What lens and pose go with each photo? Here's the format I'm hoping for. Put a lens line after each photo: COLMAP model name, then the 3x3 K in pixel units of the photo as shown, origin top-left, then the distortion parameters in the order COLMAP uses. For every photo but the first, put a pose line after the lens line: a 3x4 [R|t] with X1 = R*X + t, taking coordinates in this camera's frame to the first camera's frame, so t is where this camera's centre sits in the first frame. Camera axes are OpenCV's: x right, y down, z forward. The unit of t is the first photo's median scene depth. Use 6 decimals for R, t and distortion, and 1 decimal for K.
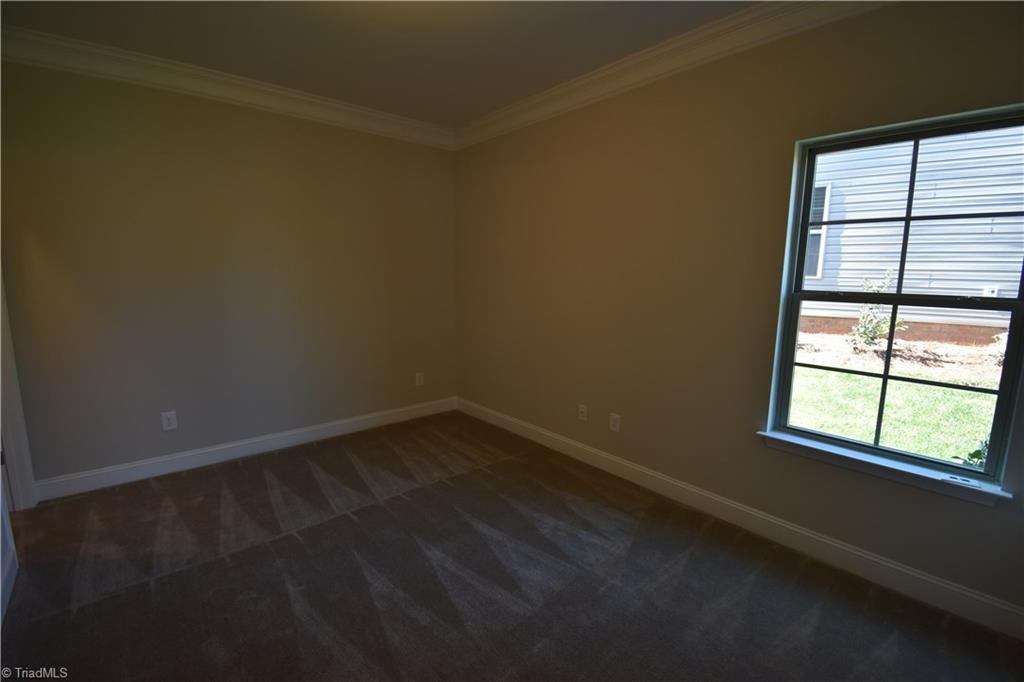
lens RADIAL K [[451.7, 0, 505.5], [0, 451.7, 345.0], [0, 0, 1]] dist [0.001944, -0.015140]
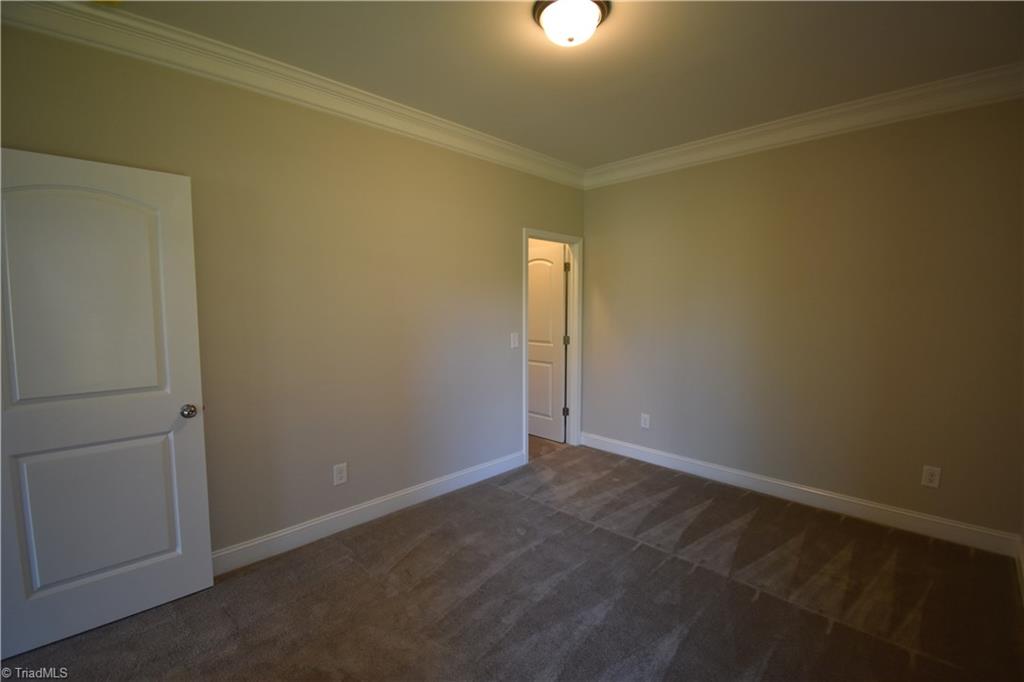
lens RADIAL K [[451.7, 0, 511.3], [0, 451.7, 339.3], [0, 0, 1]] dist [0.001944, -0.015140]
pose [[0.056843, 0.057310, -0.996737, 0.572186], [-0.156128, 0.986578, 0.047822, -0.073308], [0.986100, 0.152901, 0.065027, 0.545932]]
